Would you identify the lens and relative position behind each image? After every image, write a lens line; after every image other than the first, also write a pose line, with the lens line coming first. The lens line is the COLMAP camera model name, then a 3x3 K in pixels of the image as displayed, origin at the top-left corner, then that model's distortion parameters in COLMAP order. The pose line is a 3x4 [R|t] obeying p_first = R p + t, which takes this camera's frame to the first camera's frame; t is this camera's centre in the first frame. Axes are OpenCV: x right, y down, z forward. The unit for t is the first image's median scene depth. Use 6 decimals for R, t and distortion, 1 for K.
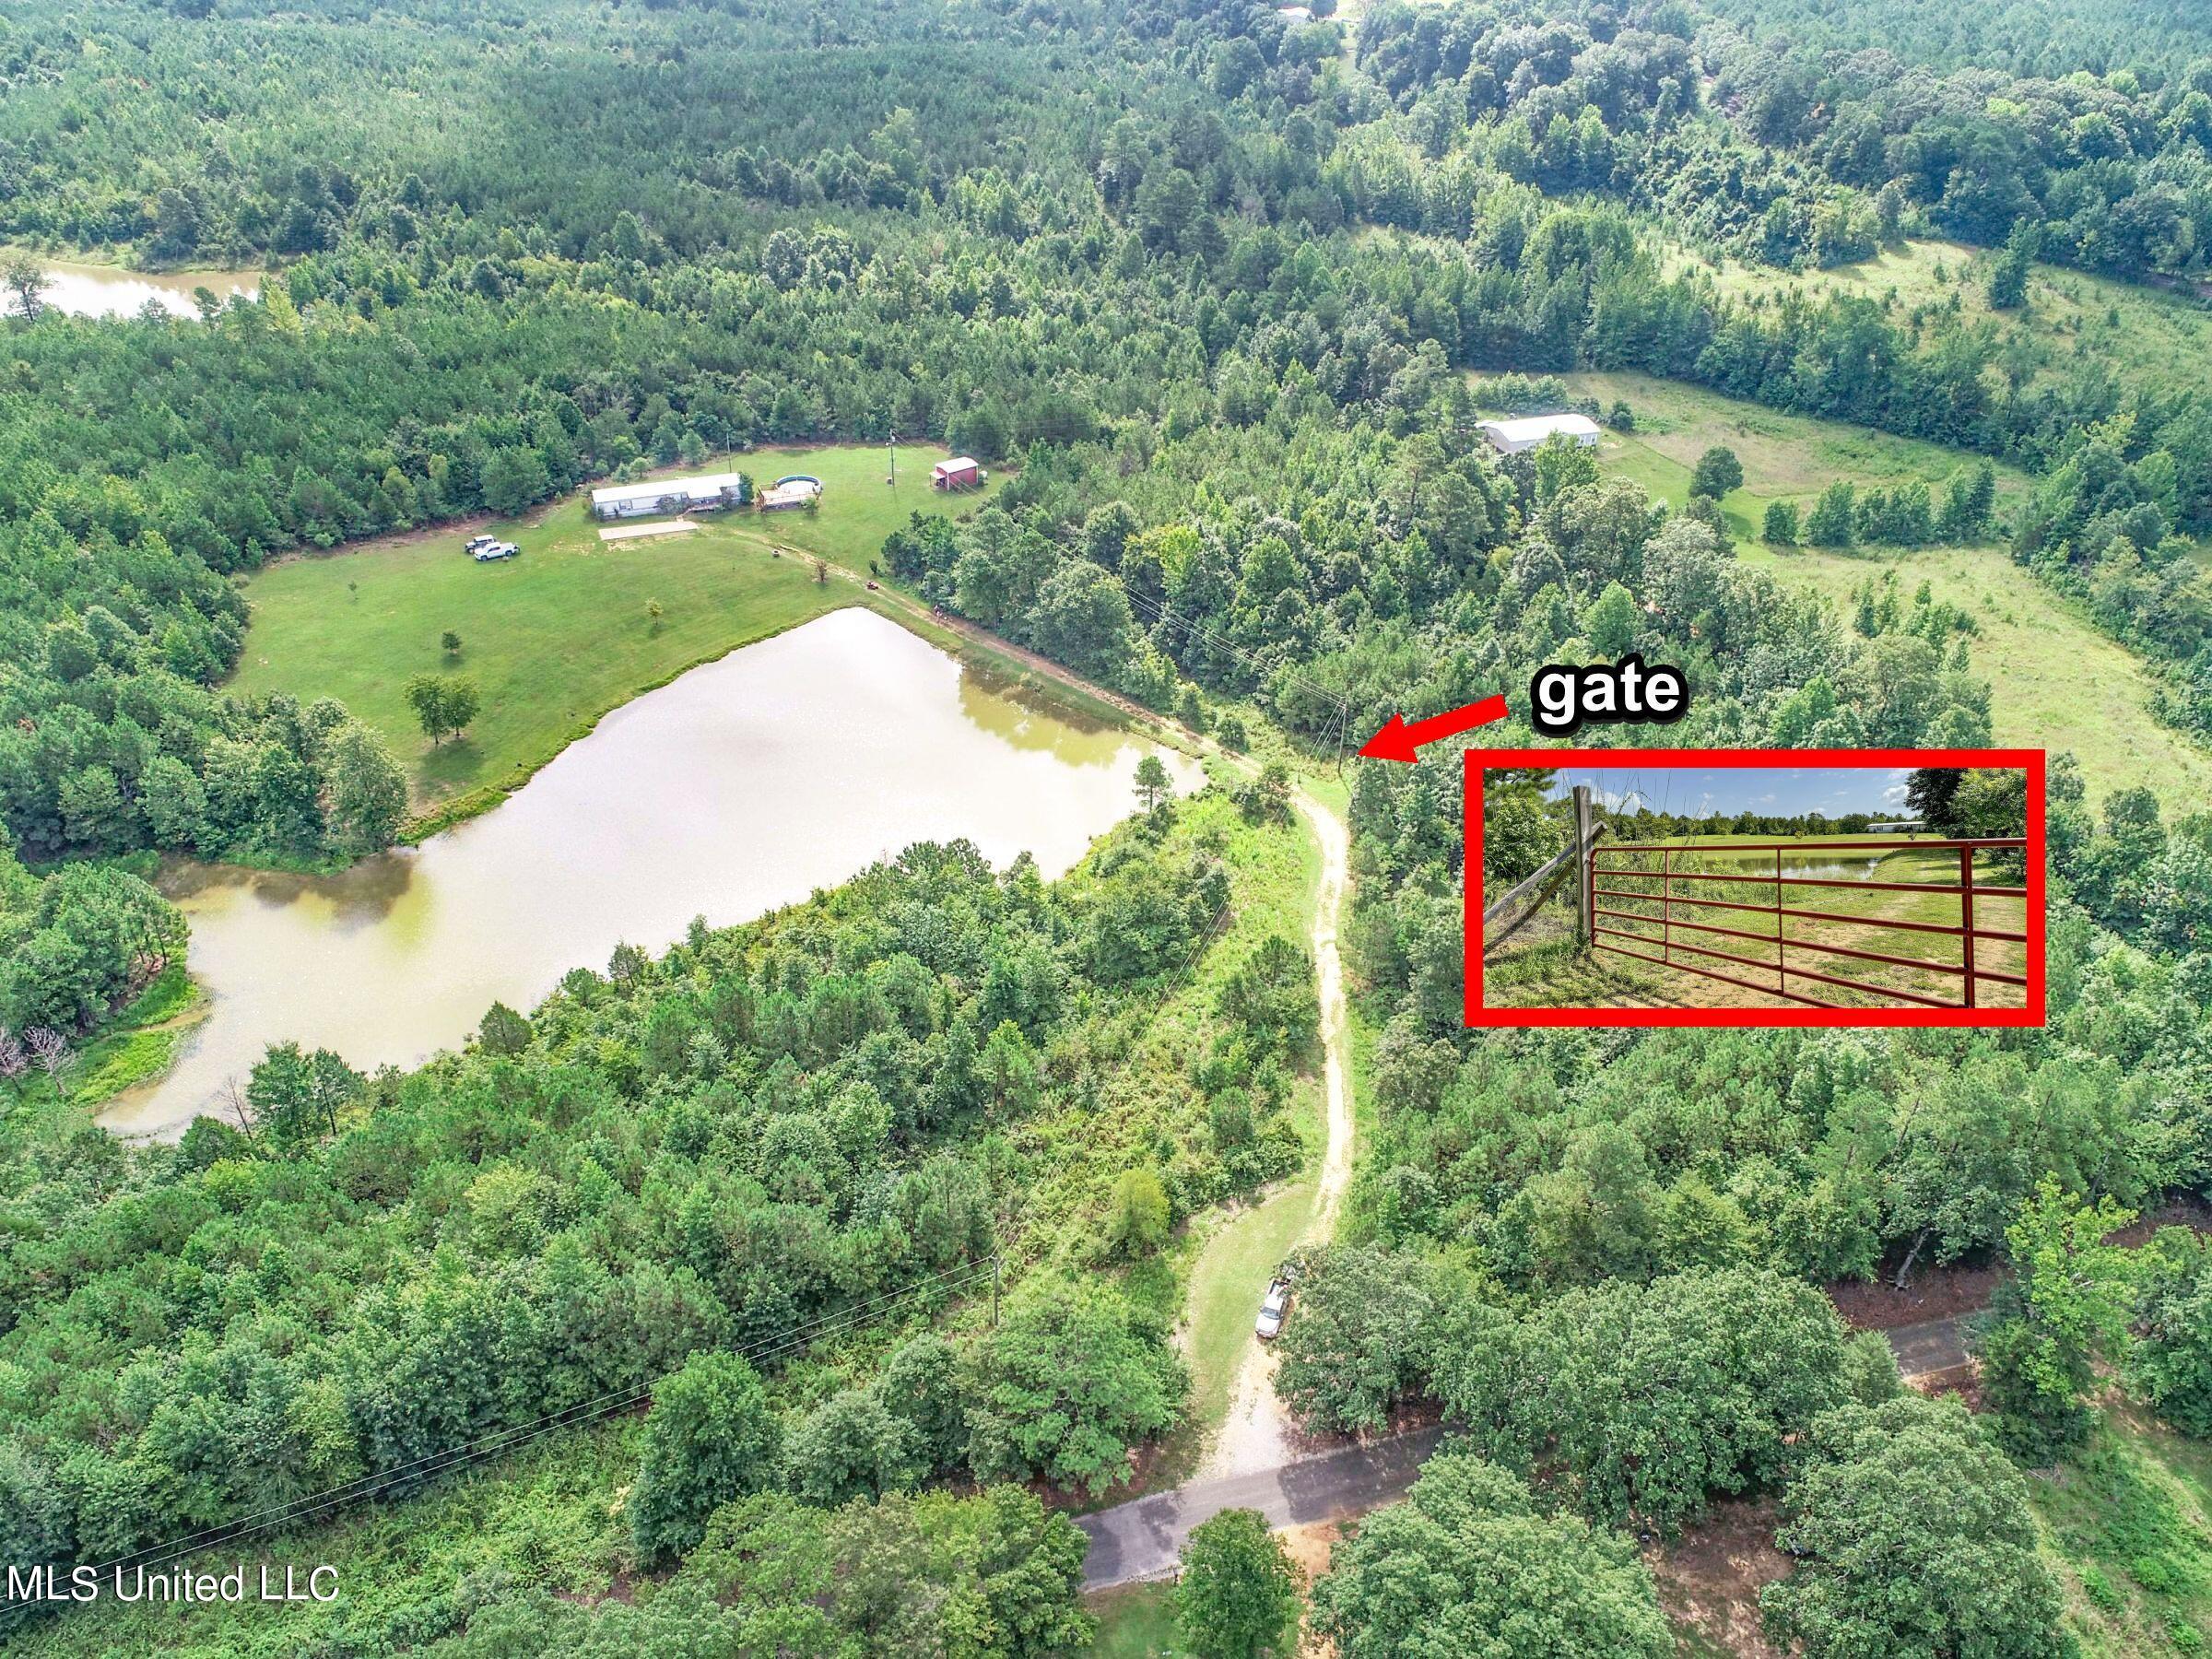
lens RADIAL K [[1662.8, 0, 1122.6], [0, 1662.8, 833.5], [0, 0, 1]] dist [-0.003038, 0.002171]
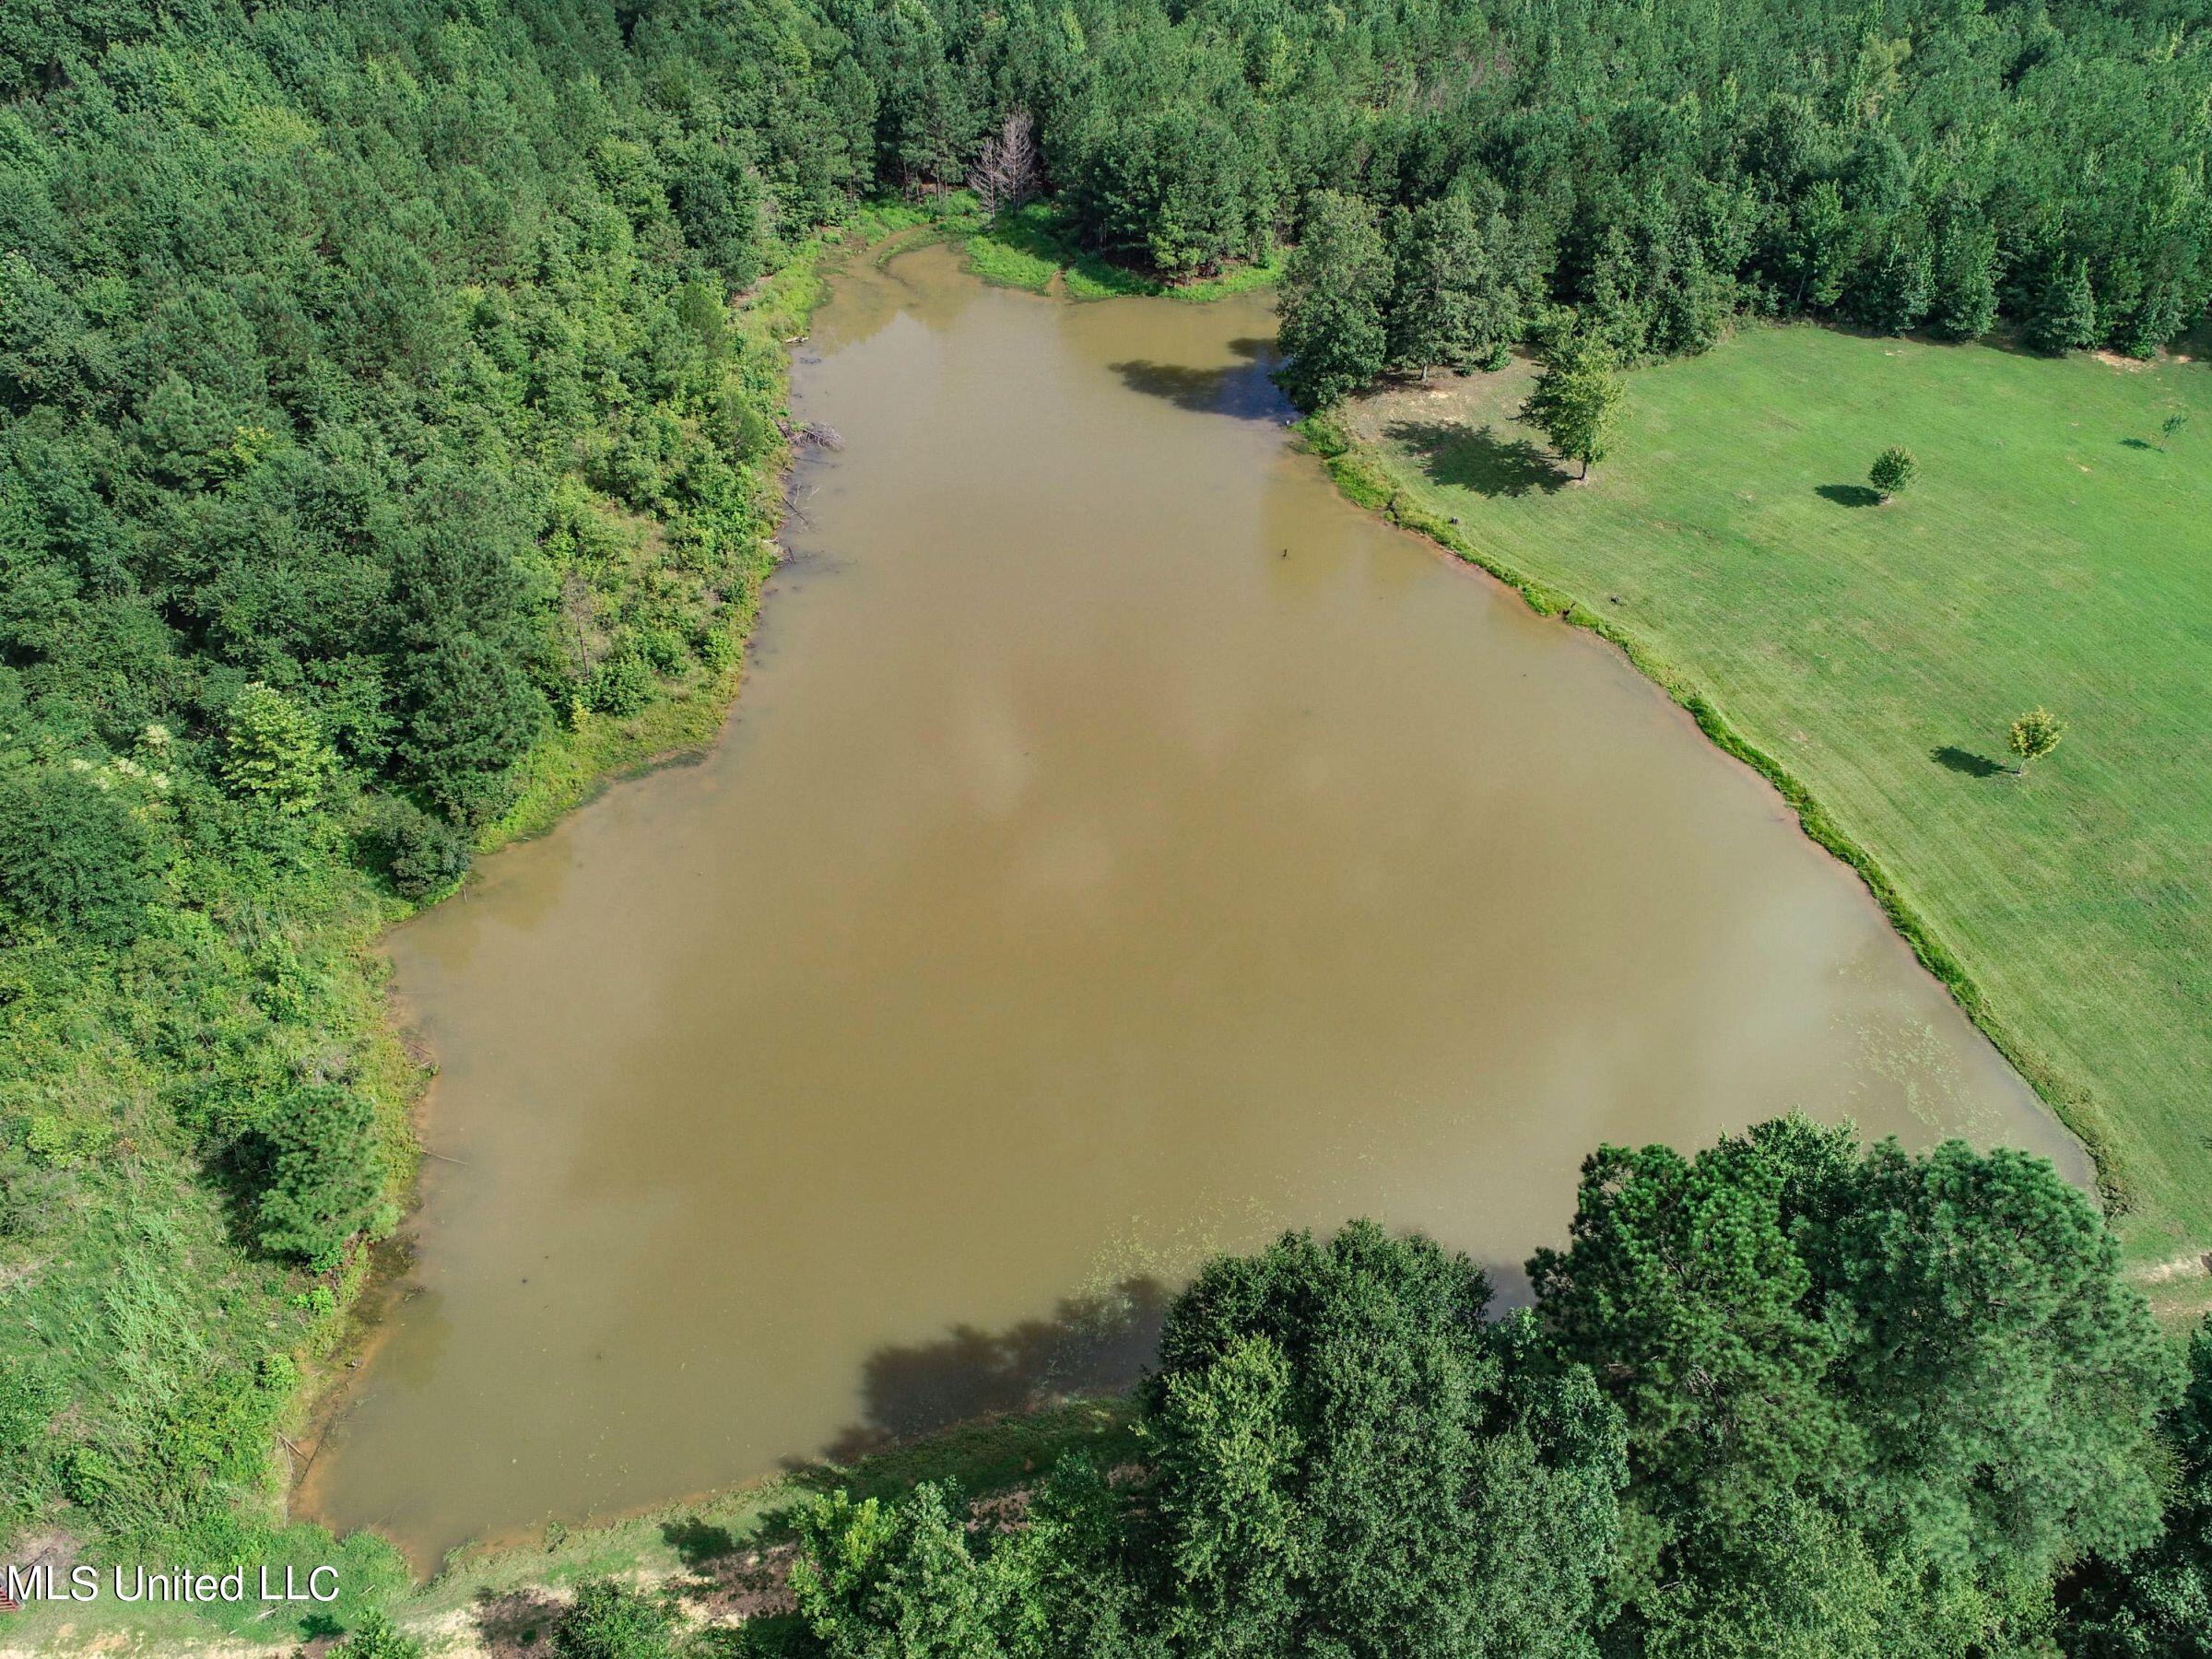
lens RADIAL K [[1662.8, 0, 1145.3], [0, 1662.8, 813.1], [0, 0, 1]] dist [-0.003038, 0.002171]
pose [[-0.566308, 0.469307, -0.677530, 0.084625], [-0.504794, 0.452328, 0.735243, -0.284486], [0.651520, 0.758387, -0.019254, 0.844761]]
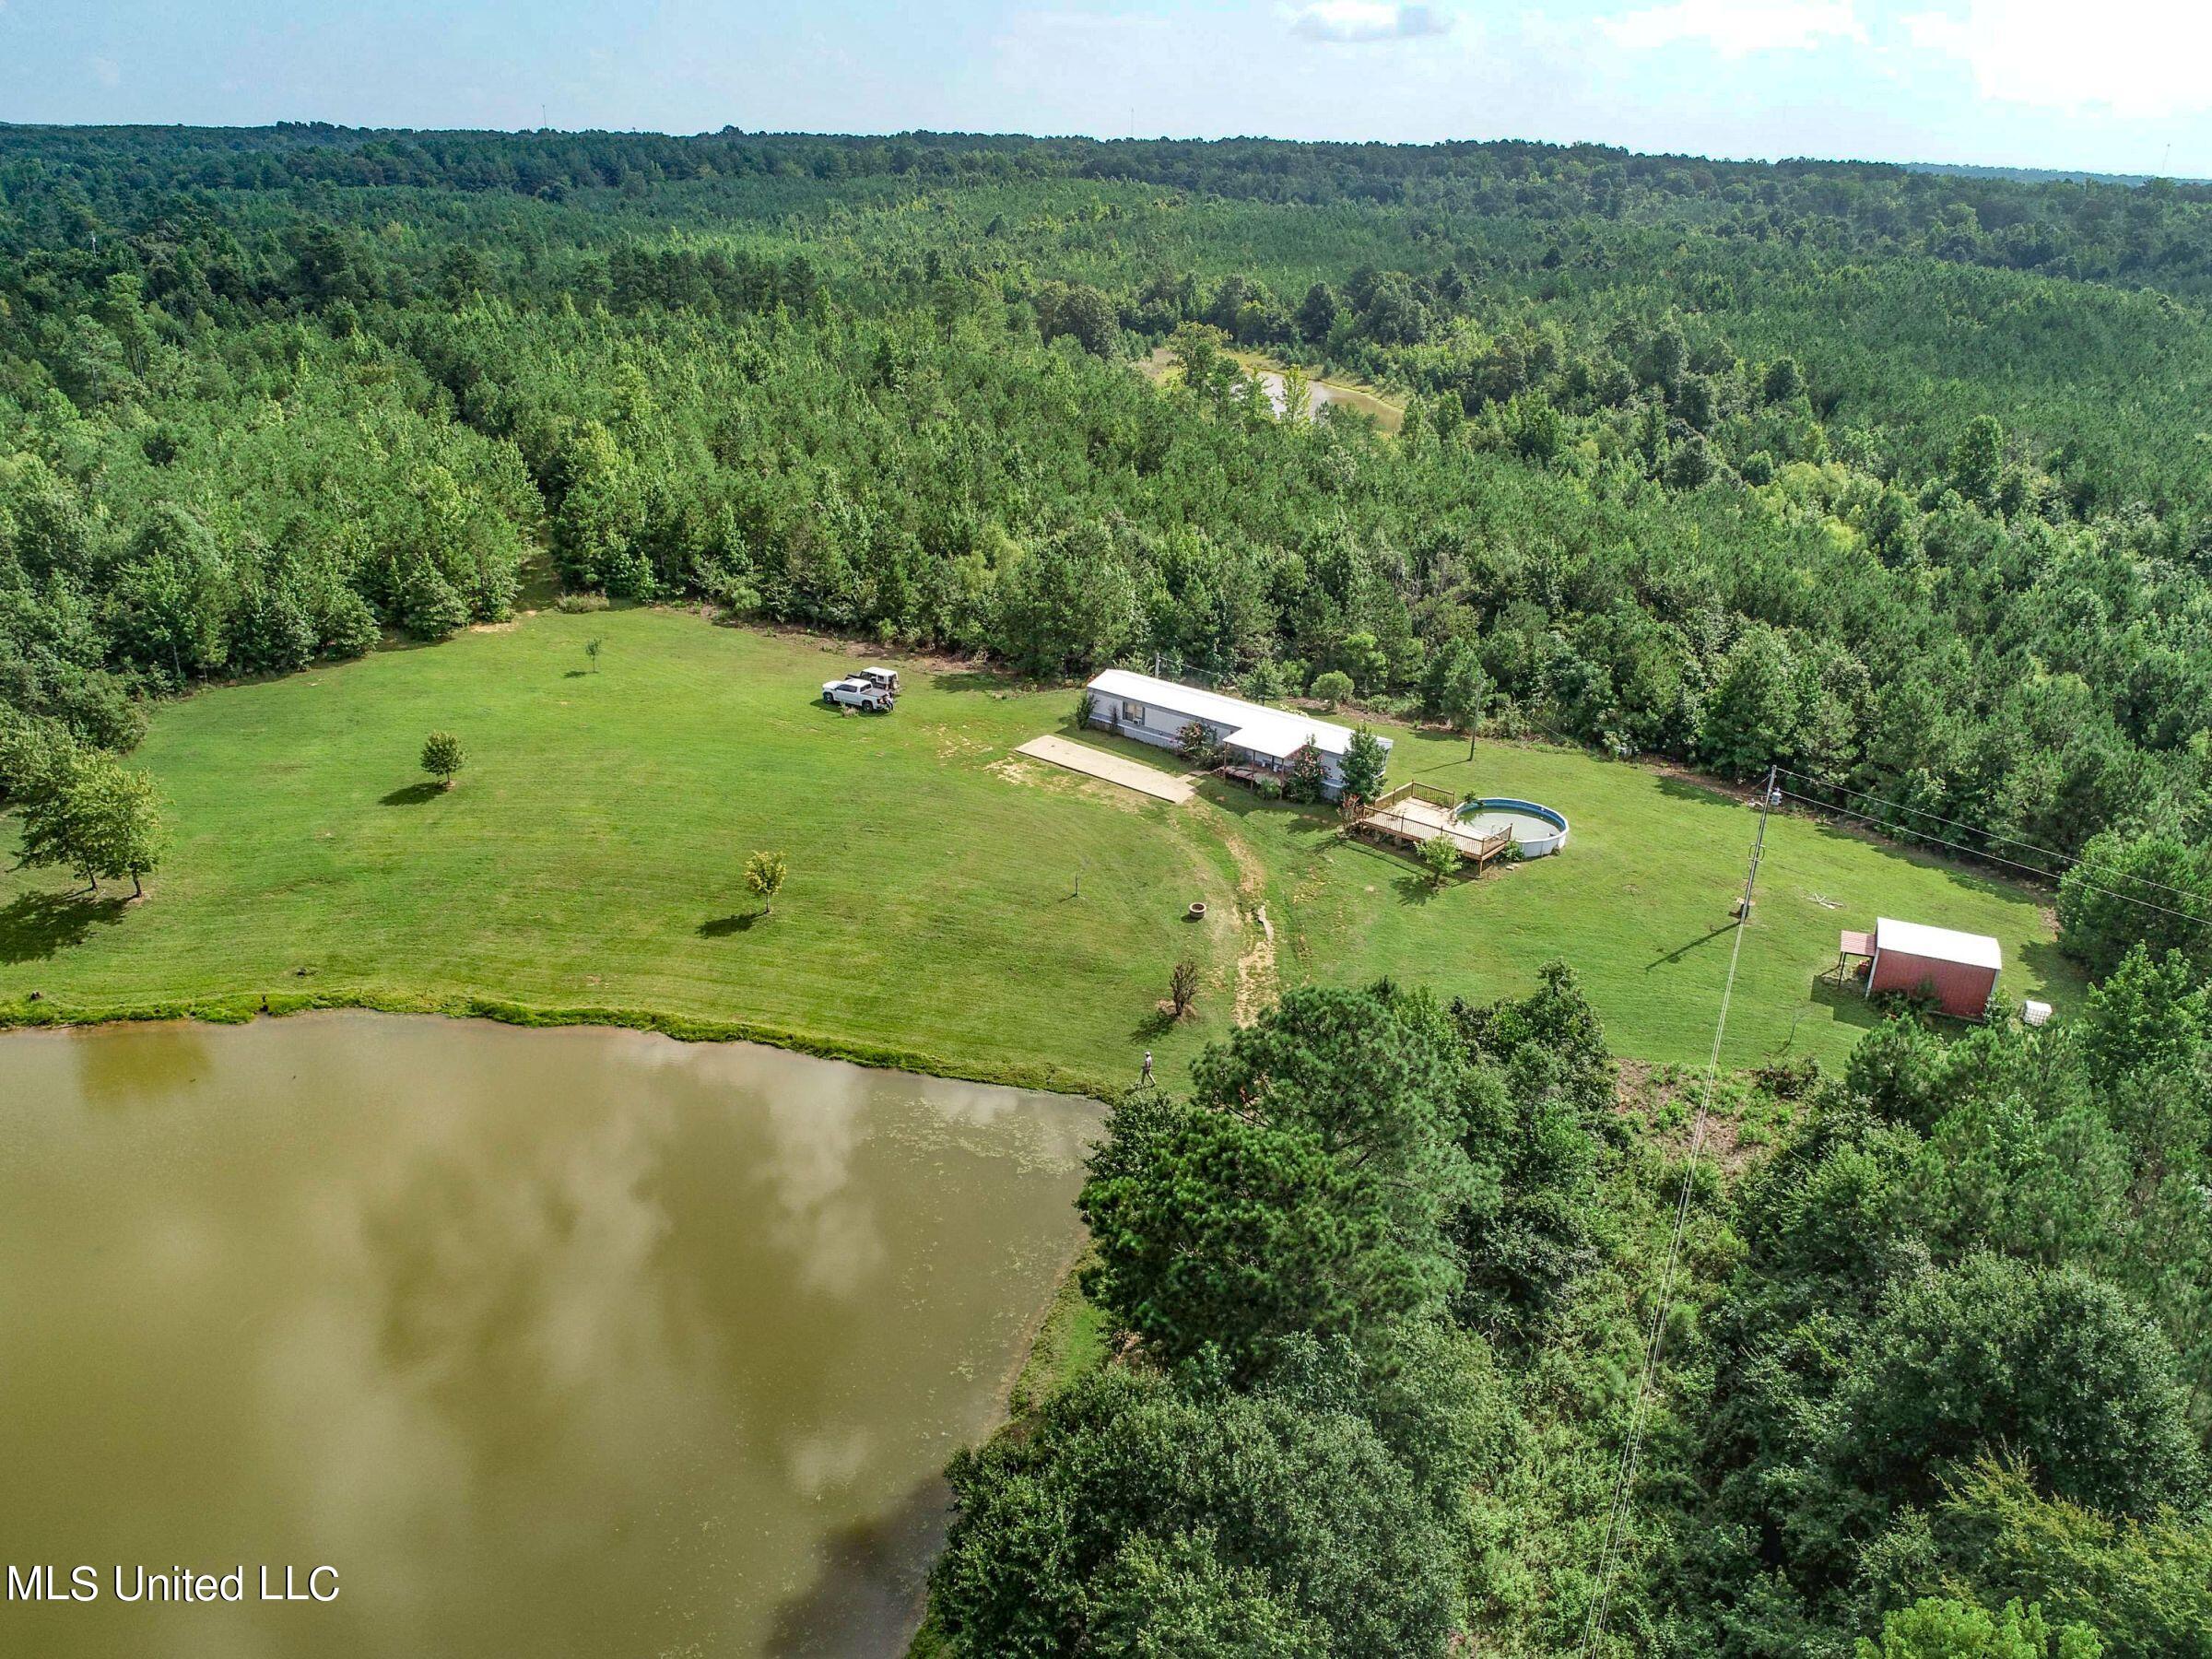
lens RADIAL K [[1662.8, 0, 1121.6], [0, 1662.8, 823.7], [0, 0, 1]] dist [-0.003038, 0.002171]
pose [[0.483425, 0.320433, -0.814631, 0.087275], [-0.503014, 0.863302, 0.041075, -0.197014], [0.716434, 0.389914, 0.578524, 0.777663]]
